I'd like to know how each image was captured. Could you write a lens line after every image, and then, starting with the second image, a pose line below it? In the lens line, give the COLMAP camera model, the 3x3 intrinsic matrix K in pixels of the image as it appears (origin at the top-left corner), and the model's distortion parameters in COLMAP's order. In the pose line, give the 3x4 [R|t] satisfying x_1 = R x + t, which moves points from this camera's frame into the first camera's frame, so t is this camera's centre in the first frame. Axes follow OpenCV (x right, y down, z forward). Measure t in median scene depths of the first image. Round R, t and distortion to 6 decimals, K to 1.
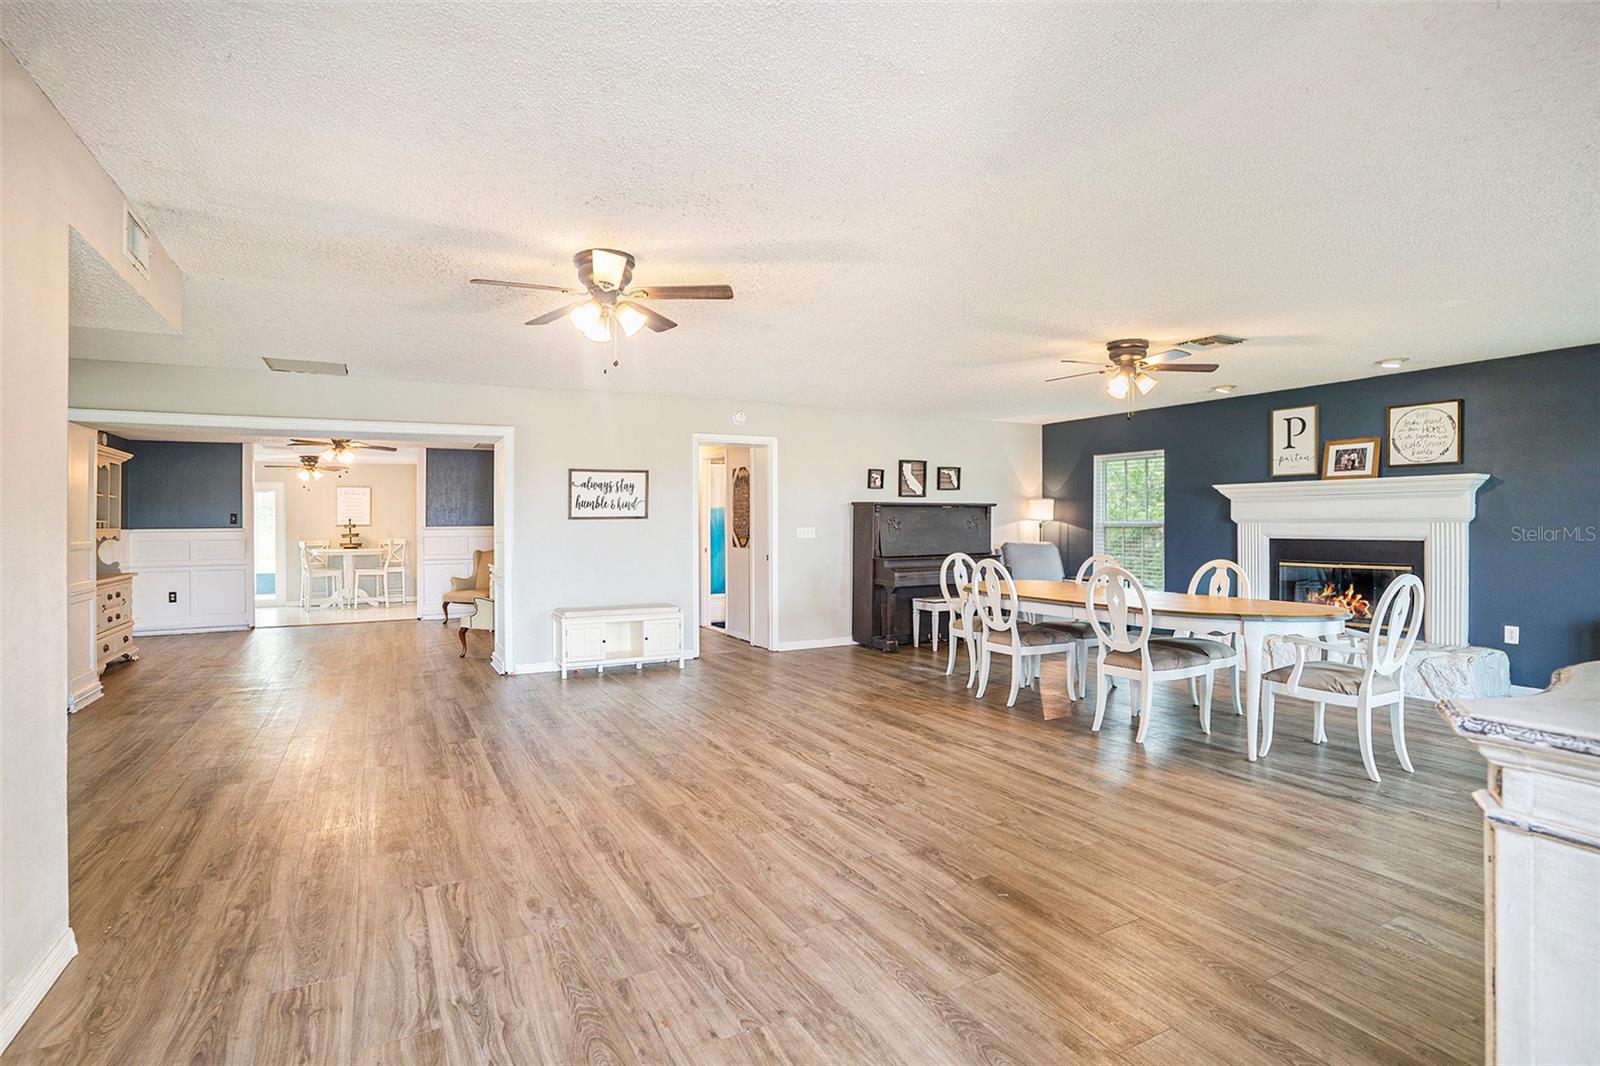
lens RADIAL K [[798.5, 0, 805.8], [0, 798.5, 518.5], [0, 0, 1]] dist [-0.044179, 0.003728]
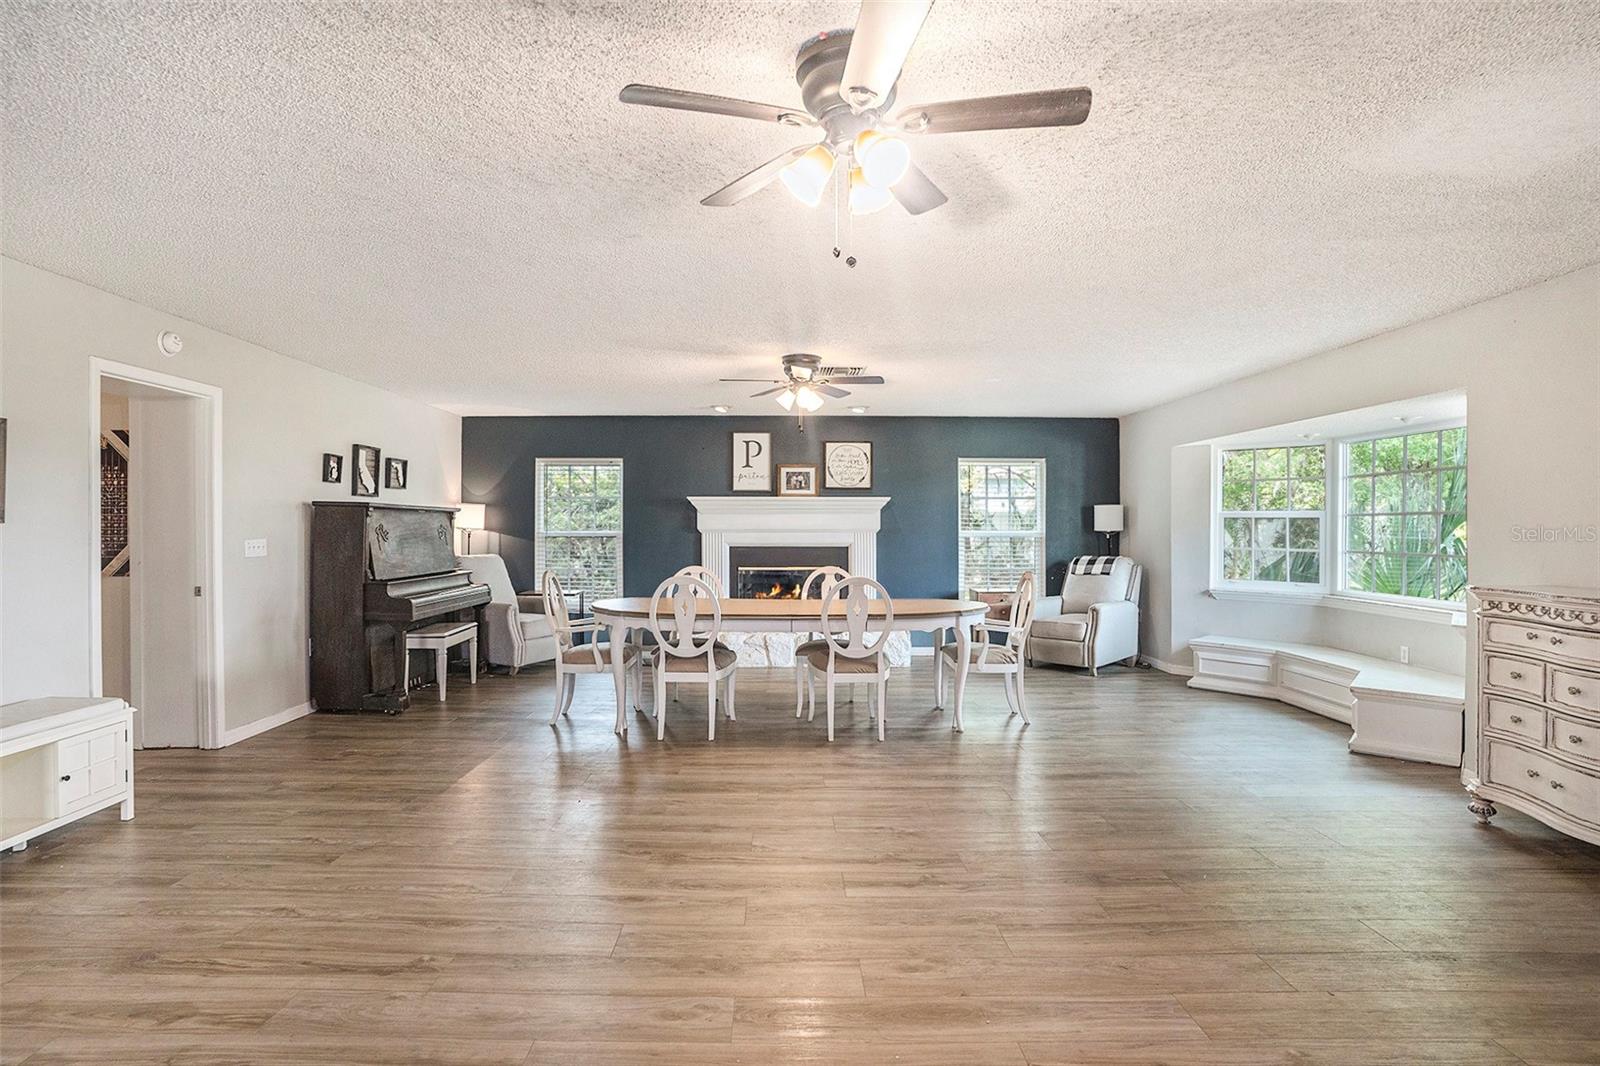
lens RADIAL K [[798.5, 0, 803.4], [0, 798.5, 530.2], [0, 0, 1]] dist [-0.044179, 0.003728]
pose [[0.476256, 0.001883, 0.879305, -0.378244], [-0.007954, 0.999966, 0.002167, -0.001080], [-0.879271, -0.008026, 0.476254, 0.380952]]
